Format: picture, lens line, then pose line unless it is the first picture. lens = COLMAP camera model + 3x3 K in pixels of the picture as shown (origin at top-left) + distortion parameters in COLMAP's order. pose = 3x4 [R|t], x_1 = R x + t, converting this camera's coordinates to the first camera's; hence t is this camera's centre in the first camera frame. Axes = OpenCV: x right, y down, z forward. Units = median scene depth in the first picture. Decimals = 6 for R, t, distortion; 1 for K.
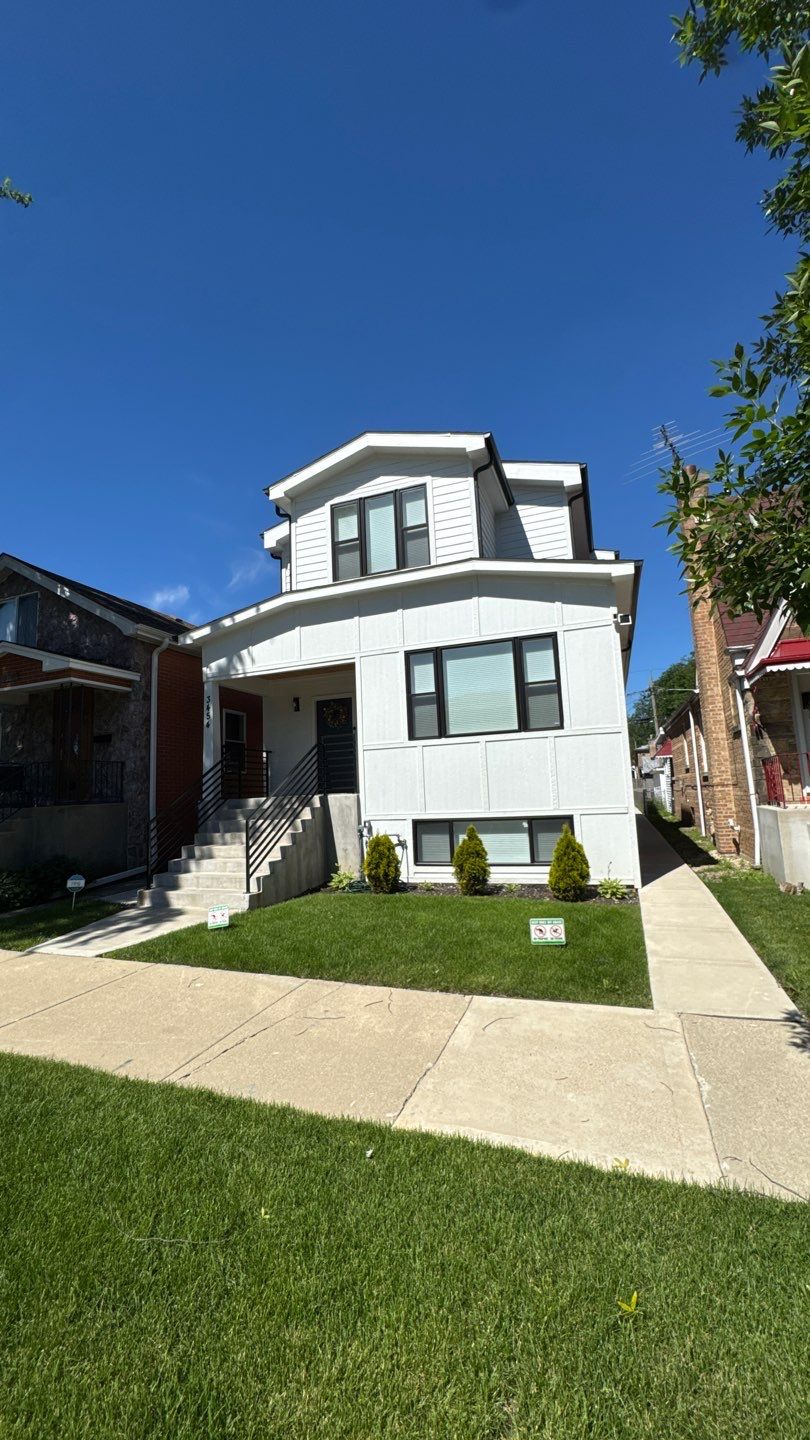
lens RADIAL K [[578.1, 0, 405.3], [0, 578.1, 719.0], [0, 0, 1]] dist [-0.009704, 0.000546]
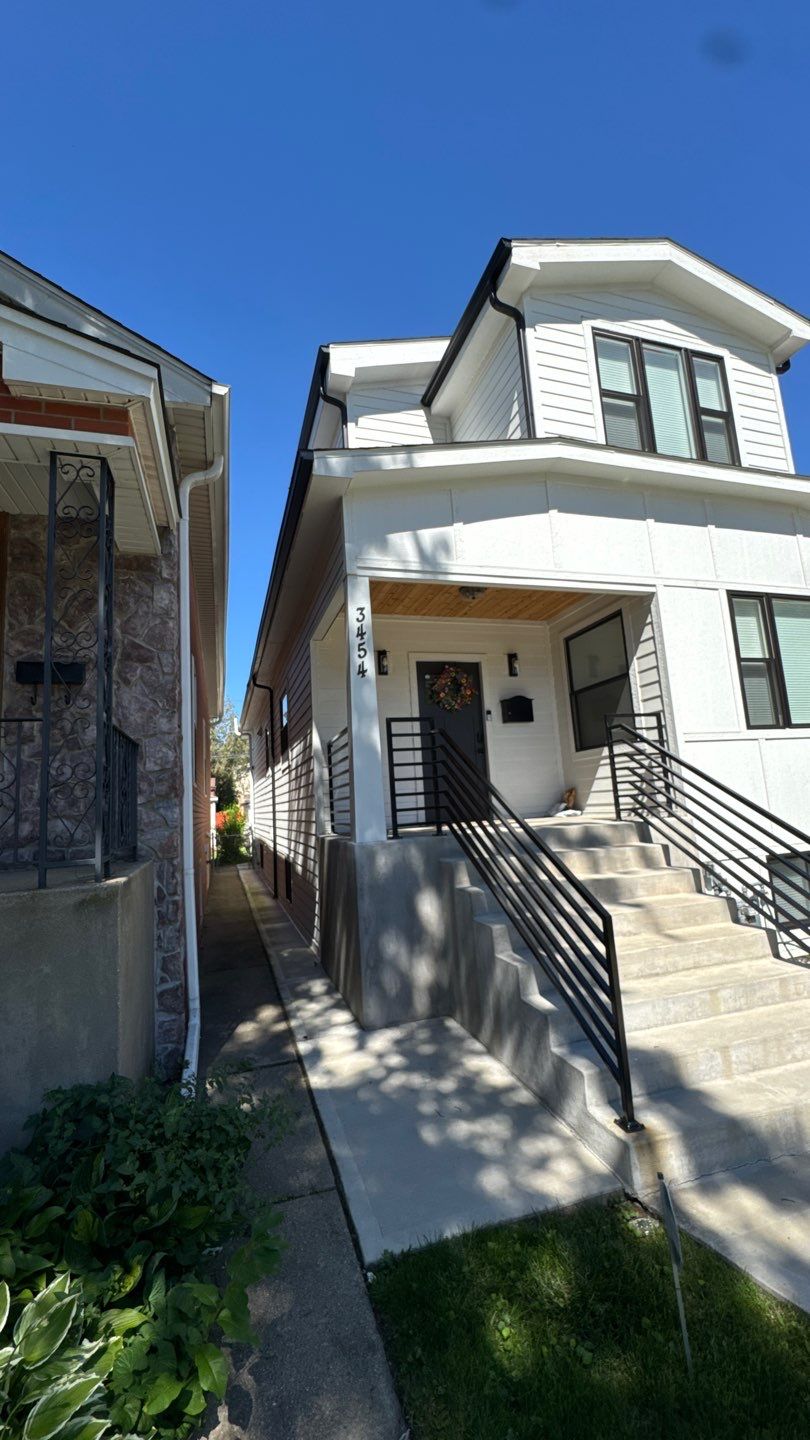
lens RADIAL K [[578.1, 0, 402.4], [0, 578.1, 717.5], [0, 0, 1]] dist [-0.009704, 0.000546]
pose [[0.800690, 0.082542, 0.593365, -0.656723], [-0.054203, 0.996382, -0.065463, 0.084190], [-0.596621, 0.020253, 0.802267, 0.711401]]
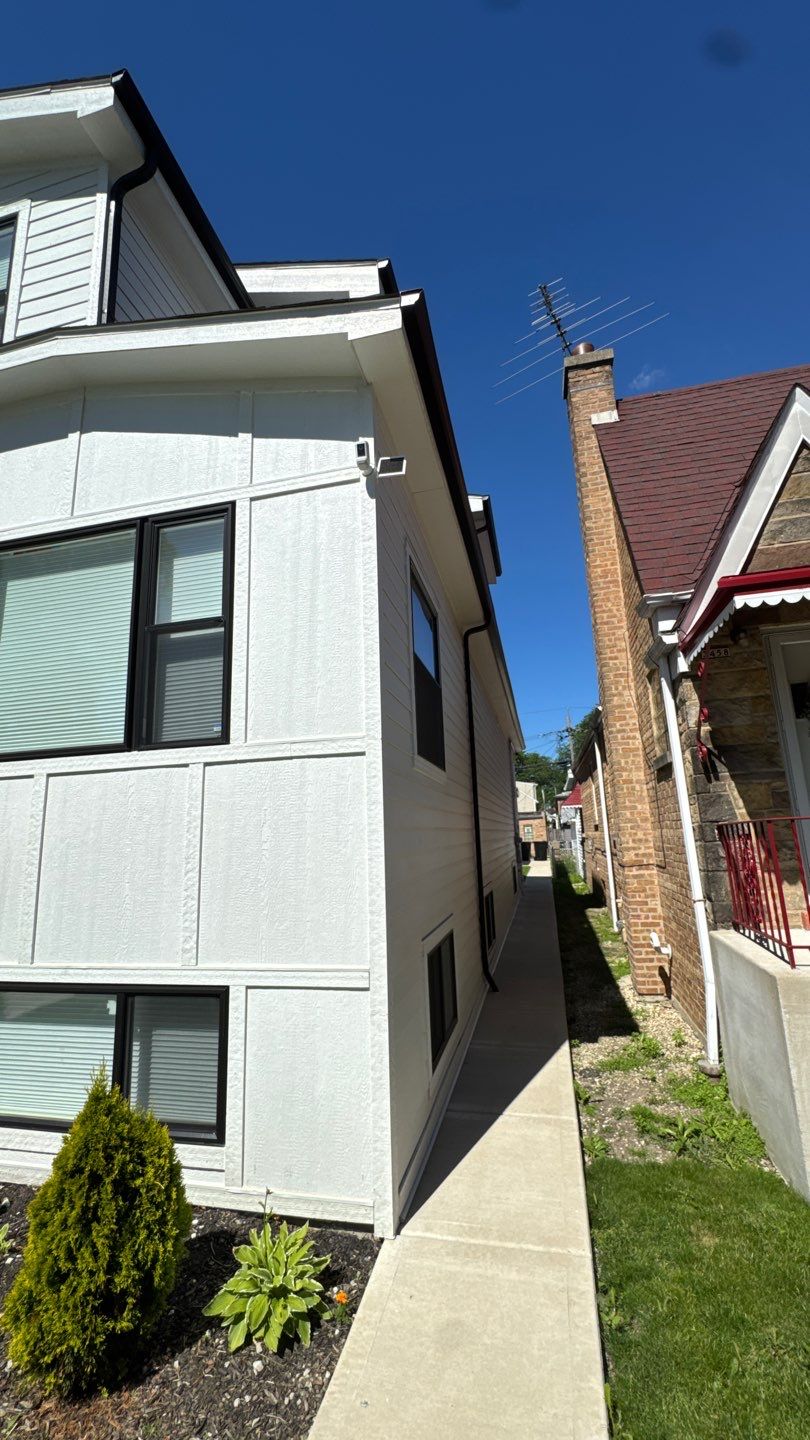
lens RADIAL K [[578.1, 0, 405.8], [0, 578.1, 714.8], [0, 0, 1]] dist [-0.009704, 0.000546]
pose [[0.993633, 0.029188, 0.108816, 0.314187], [-0.020186, 0.996351, -0.082932, 0.025074], [-0.110840, 0.080207, 0.990596, 0.555472]]
